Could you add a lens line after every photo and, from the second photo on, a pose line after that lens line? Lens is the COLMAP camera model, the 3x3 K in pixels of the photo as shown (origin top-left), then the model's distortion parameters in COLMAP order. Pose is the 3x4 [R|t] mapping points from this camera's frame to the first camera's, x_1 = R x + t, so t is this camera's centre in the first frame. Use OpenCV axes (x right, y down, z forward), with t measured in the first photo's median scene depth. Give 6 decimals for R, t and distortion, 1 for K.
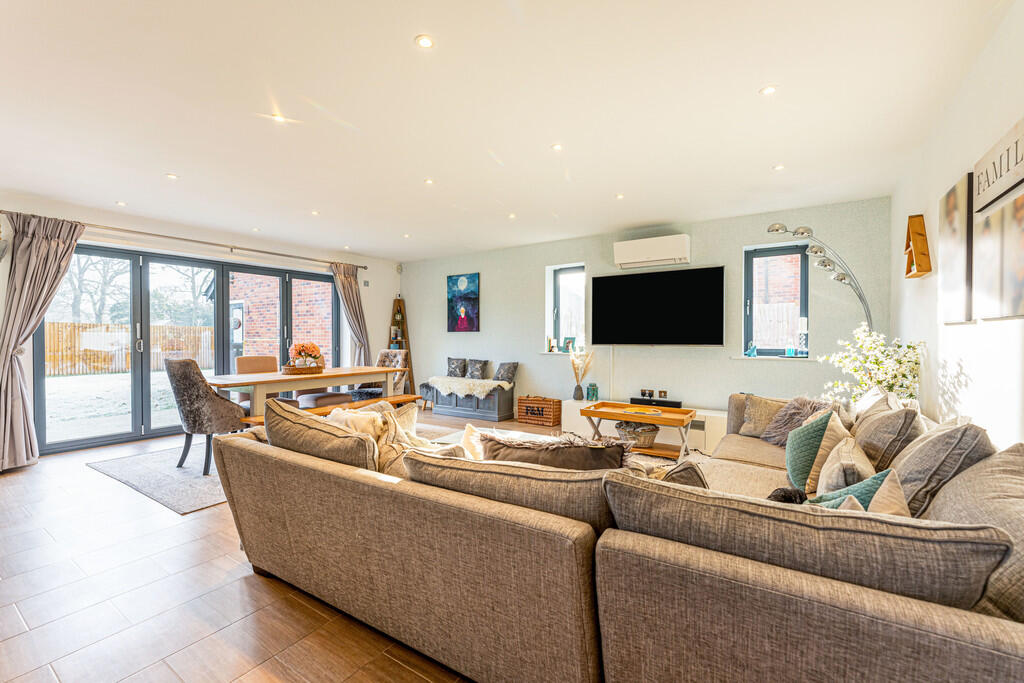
lens RADIAL K [[438.6, 0, 508.0], [0, 438.6, 341.9], [0, 0, 1]] dist [-0.005062, -0.000487]
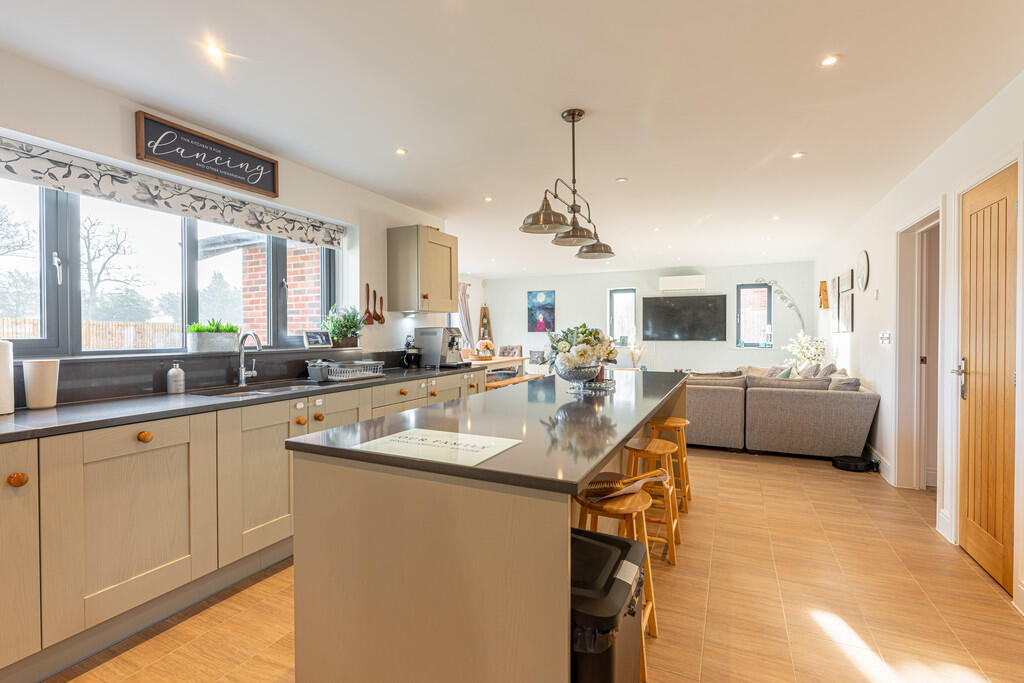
lens RADIAL K [[471.3, 0, 517.6], [0, 471.3, 337.3], [0, 0, 1]] dist [-0.003439, -0.000589]
pose [[0.988274, -0.003285, 0.152653, -0.530758], [0.003281, 0.999995, 0.000280, -0.008837], [-0.152654, 0.000224, 0.988280, -0.619359]]
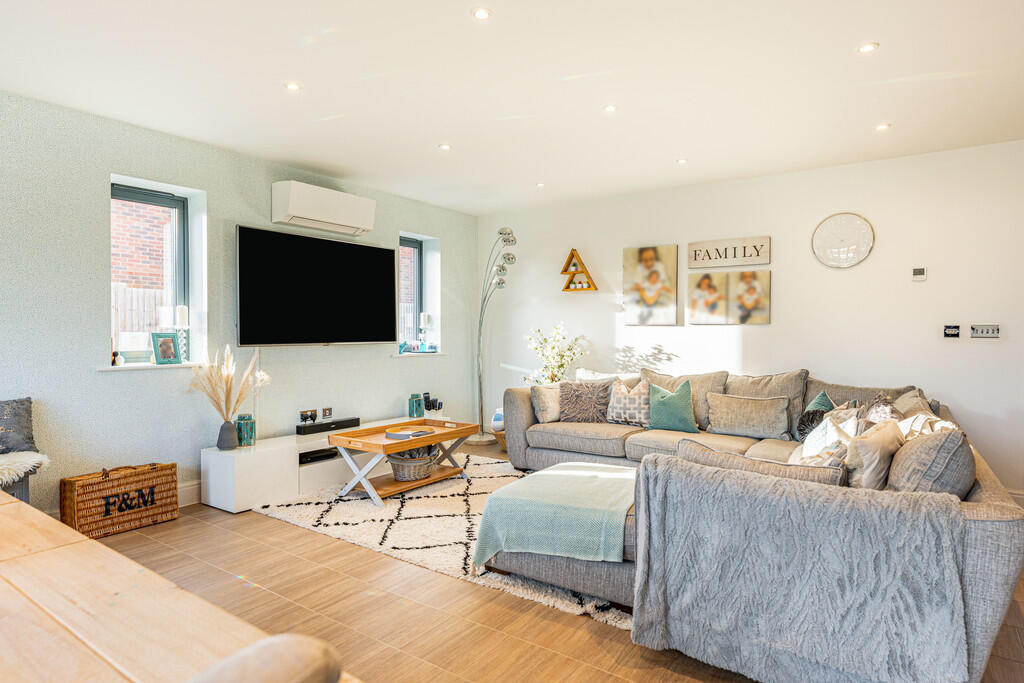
lens RADIAL K [[579.2, 0, 509.7], [0, 579.2, 337.9], [0, 0, 1]] dist [0.002725, 0.000892]
pose [[0.027398, -0.011224, 0.999562, -0.566479], [0.010139, 0.999889, 0.010950, -0.009278], [-0.999573, 0.009834, 0.027509, 0.666455]]
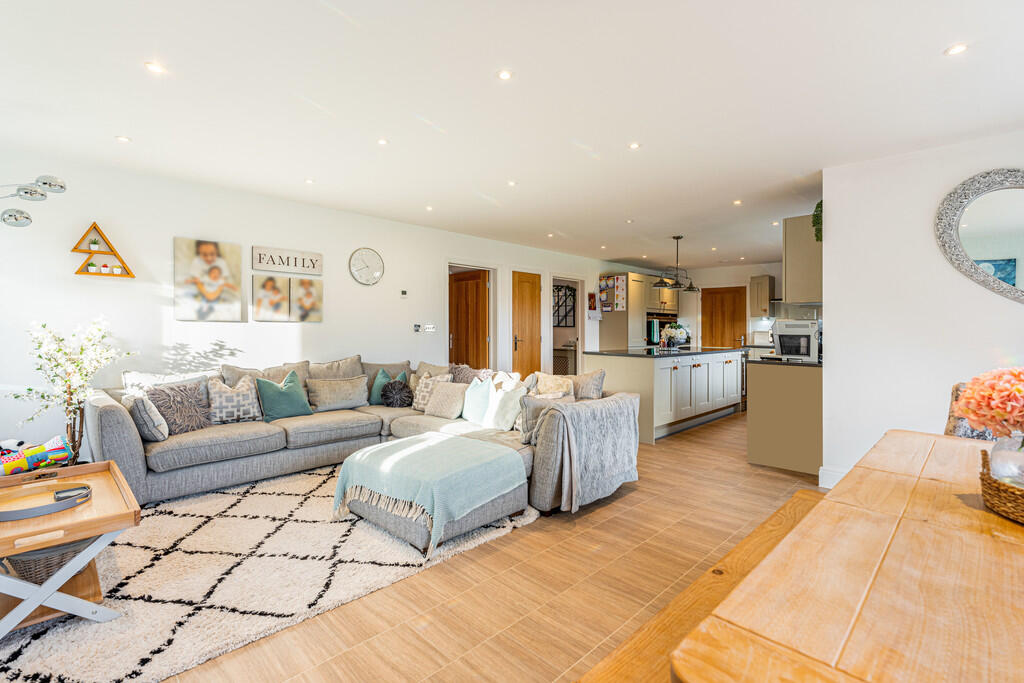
lens RADIAL K [[471.3, 0, 513.5], [0, 471.3, 322.9], [0, 0, 1]] dist [-0.003439, -0.000589]
pose [[-0.981205, -0.005208, 0.192898, -0.214331], [-0.005144, 0.999986, 0.000833, -0.018046], [-0.192900, -0.000175, -0.981218, 1.139844]]
